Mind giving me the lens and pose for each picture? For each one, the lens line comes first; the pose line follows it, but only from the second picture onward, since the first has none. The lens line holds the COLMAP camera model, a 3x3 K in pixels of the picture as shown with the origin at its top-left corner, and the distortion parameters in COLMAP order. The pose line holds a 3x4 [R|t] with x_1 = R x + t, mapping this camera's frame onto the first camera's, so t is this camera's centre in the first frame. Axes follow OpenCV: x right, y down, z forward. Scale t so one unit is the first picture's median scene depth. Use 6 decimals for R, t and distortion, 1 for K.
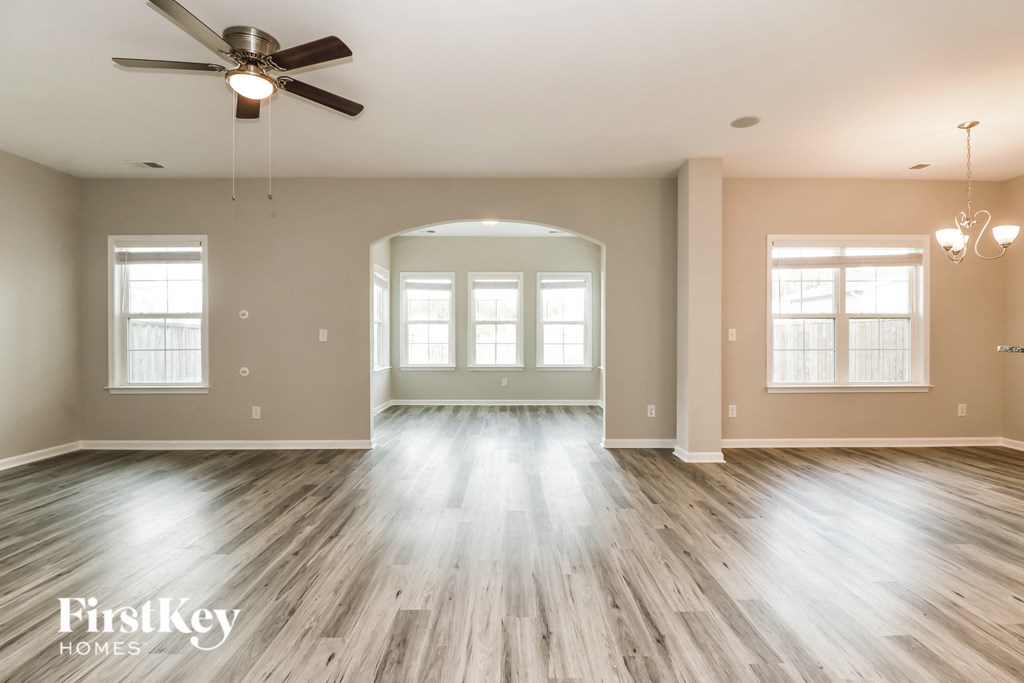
lens RADIAL K [[506.4, 0, 512.0], [0, 506.4, 341.5], [0, 0, 1]] dist [-0.040607, -0.001104]
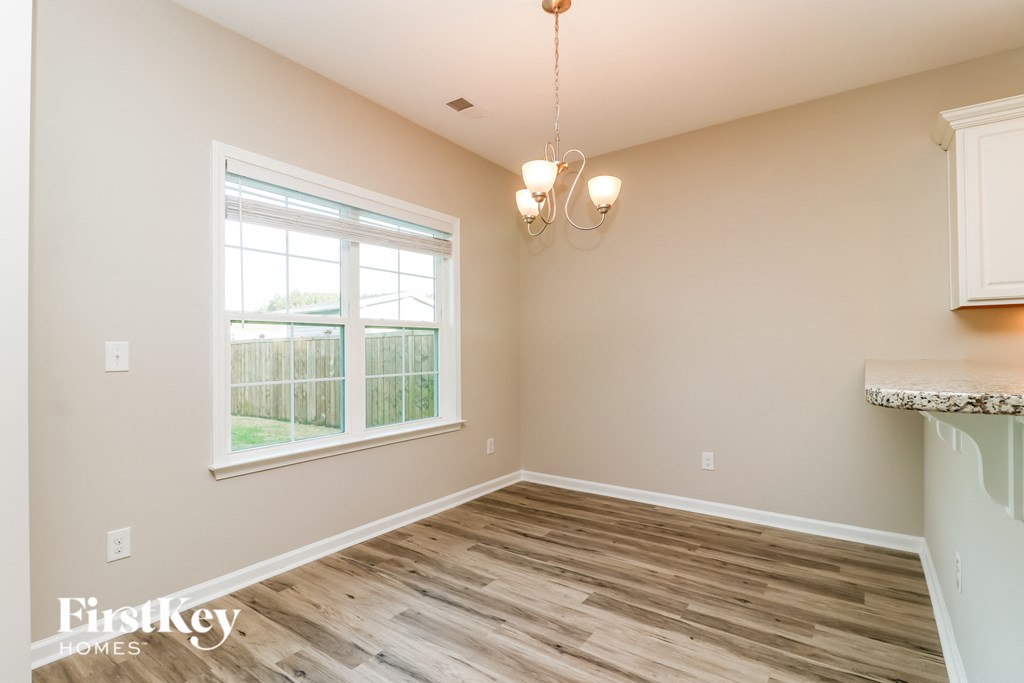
lens RADIAL K [[475.6, 0, 512.0], [0, 475.6, 341.5], [0, 0, 1]] dist [-0.000438, -0.000097]
pose [[0.588104, 0.008513, 0.808741, 0.691956], [0.021143, 0.999441, -0.025895, -0.022144], [-0.808509, 0.032328, 0.587595, 1.131074]]
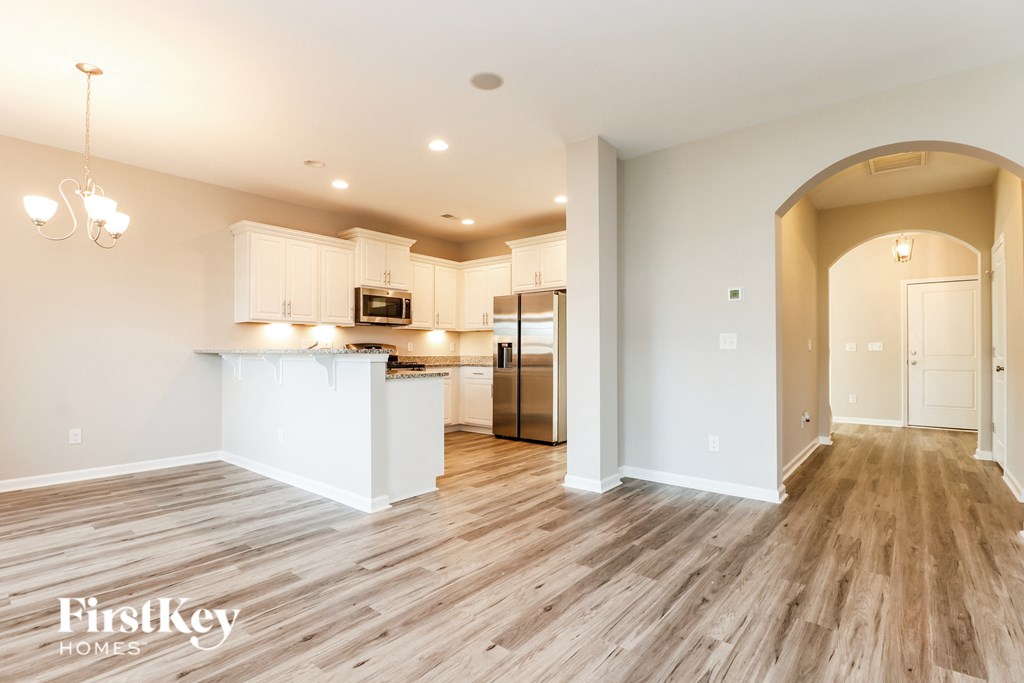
lens RADIAL K [[506.4, 0, 512.0], [0, 506.4, 341.5], [0, 0, 1]] dist [-0.040607, -0.001104]
pose [[-0.775364, 0.014381, 0.631351, -0.121261], [0.015492, 0.999873, -0.003750, 0.010663], [-0.631324, 0.006873, -0.775488, 1.904645]]
